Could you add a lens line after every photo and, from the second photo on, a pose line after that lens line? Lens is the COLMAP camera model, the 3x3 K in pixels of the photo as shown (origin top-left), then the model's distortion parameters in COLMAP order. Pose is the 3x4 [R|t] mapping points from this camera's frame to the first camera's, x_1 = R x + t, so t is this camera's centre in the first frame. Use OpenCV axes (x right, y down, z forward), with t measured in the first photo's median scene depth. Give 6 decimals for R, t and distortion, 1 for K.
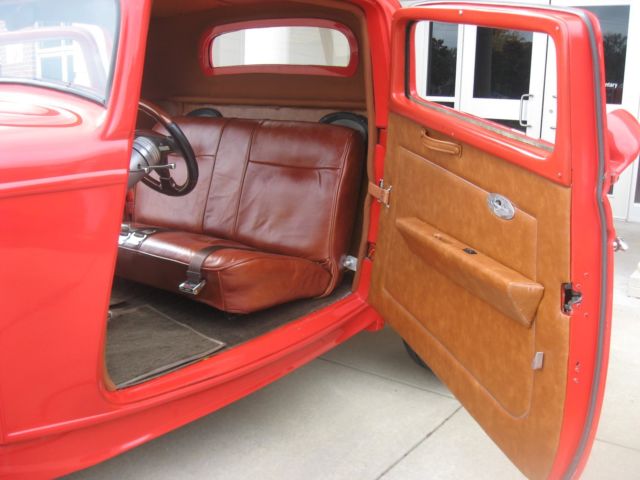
lens RADIAL K [[667.3, 0, 320.0], [0, 667.3, 240.0], [0, 0, 1]] dist [-0.119769, 0.037092]
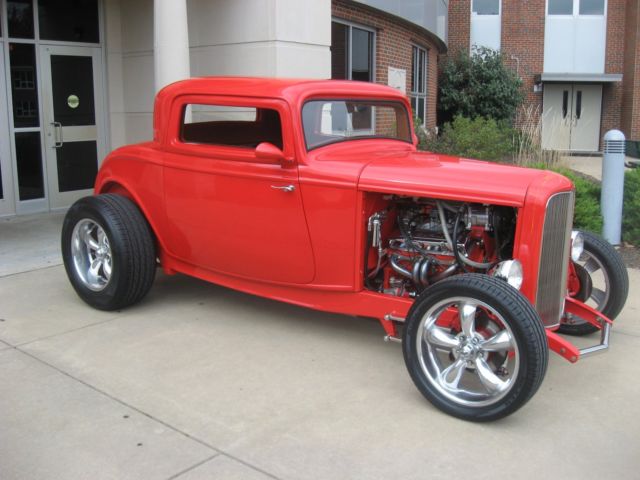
lens RADIAL K [[667.3, 0, 320.0], [0, 667.3, 240.0], [0, 0, 1]] dist [-0.119769, 0.037092]
pose [[0.049944, -0.216807, 0.974936, -1.026975], [0.214291, 0.955747, 0.201562, -0.159921], [-0.975492, 0.198853, 0.094194, 0.462425]]
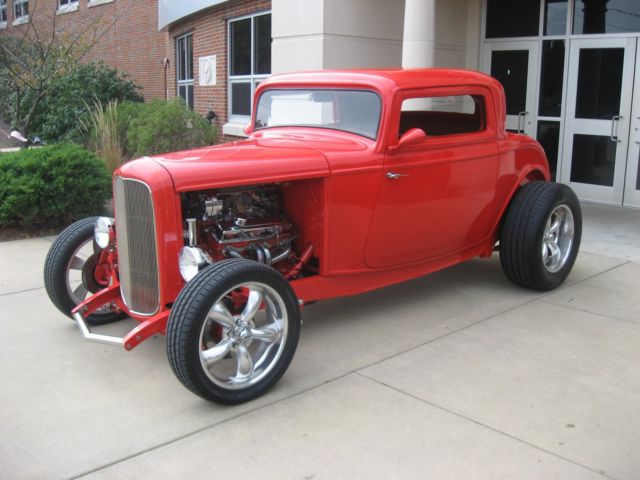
lens RADIAL K [[667.3, 0, 320.0], [0, 667.3, 240.0], [0, 0, 1]] dist [-0.119769, 0.037092]
pose [[0.981988, 0.028650, -0.186758, -0.010453], [-0.030354, 0.999520, -0.006266, 0.044800], [0.186489, 0.011822, 0.982386, -0.346335]]
